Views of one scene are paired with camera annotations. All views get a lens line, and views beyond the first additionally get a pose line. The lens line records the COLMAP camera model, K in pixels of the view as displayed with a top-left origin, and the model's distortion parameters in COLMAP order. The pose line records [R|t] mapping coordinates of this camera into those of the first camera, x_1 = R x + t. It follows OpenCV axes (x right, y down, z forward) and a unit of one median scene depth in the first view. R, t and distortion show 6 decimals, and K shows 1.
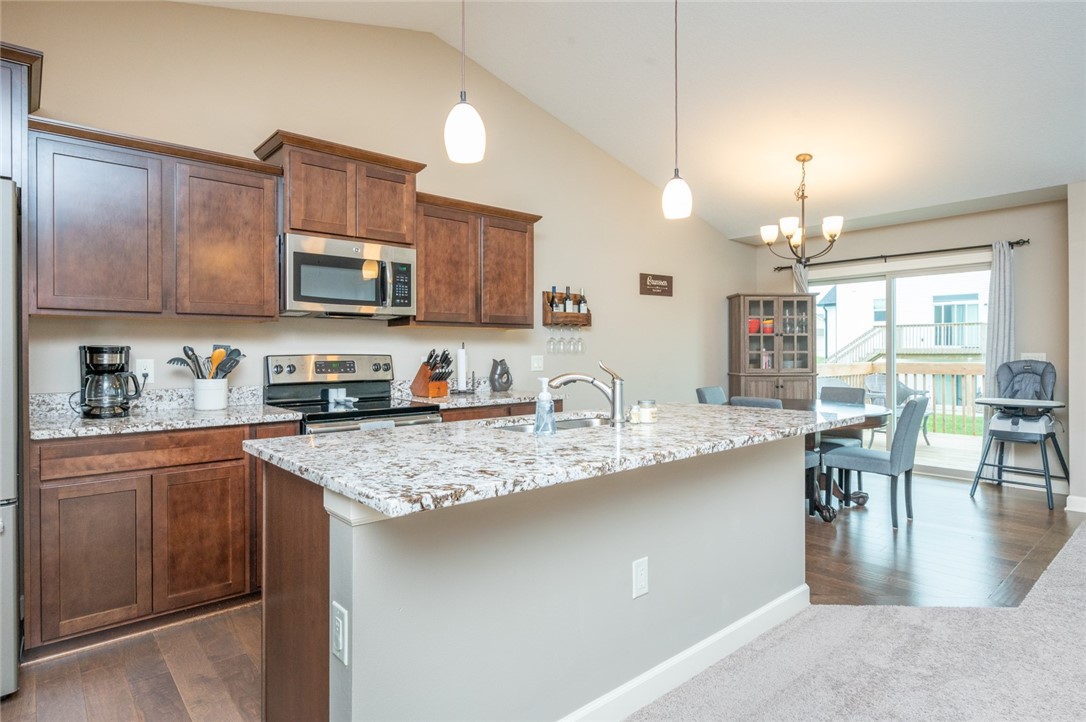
lens RADIAL K [[591.6, 0, 544.0], [0, 591.6, 354.0], [0, 0, 1]] dist [0.000129, 0.000192]
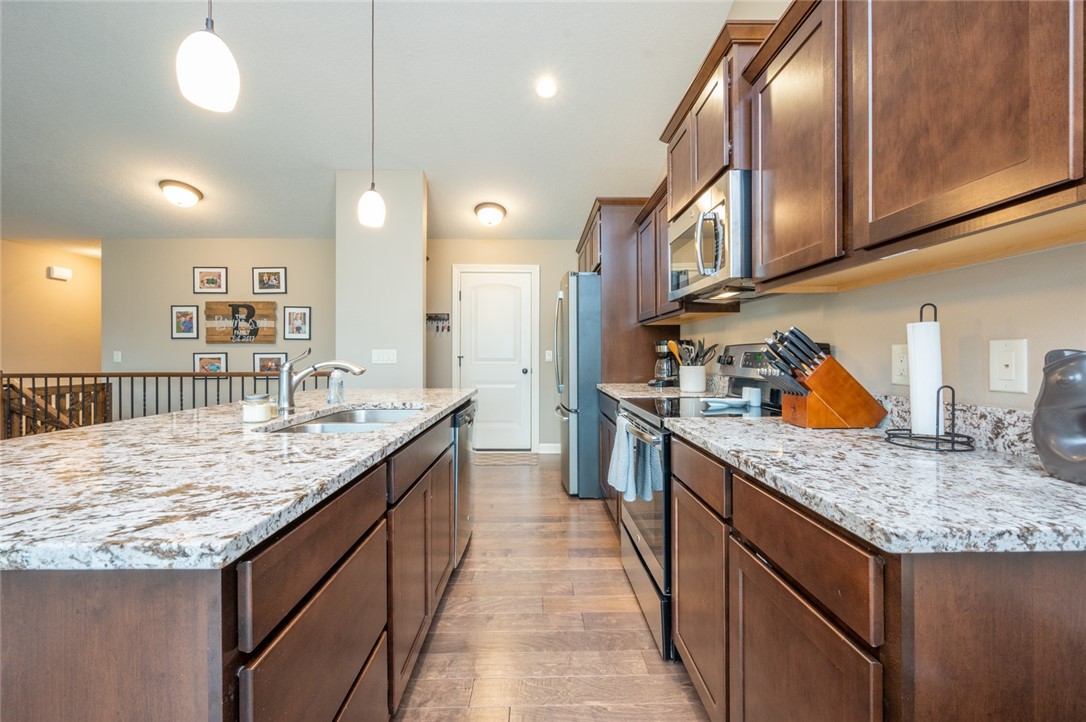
lens RADIAL K [[436.5, 0, 542.4], [0, 436.5, 354.7], [0, 0, 1]] dist [-0.000402, -0.000043]
pose [[-0.650415, 0.001313, -0.759578, 0.270092], [-0.004633, 0.999973, 0.005696, 0.013595], [0.759565, 0.007223, -0.650391, 1.194106]]
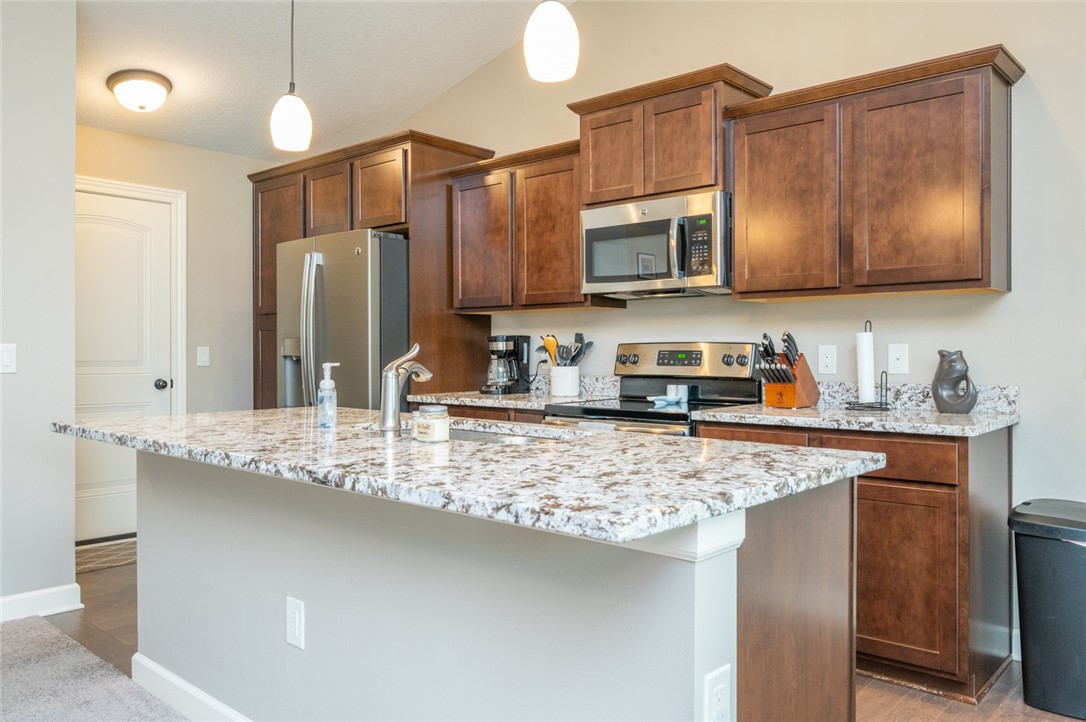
lens RADIAL K [[818.8, 0, 545.2], [0, 818.8, 359.5], [0, 0, 1]] dist [-0.001211, -0.000509]
pose [[0.118001, 0.013042, -0.992928, 0.749940], [-0.003083, 0.999914, 0.012767, 0.010883], [0.993009, 0.001554, 0.118031, 0.711851]]
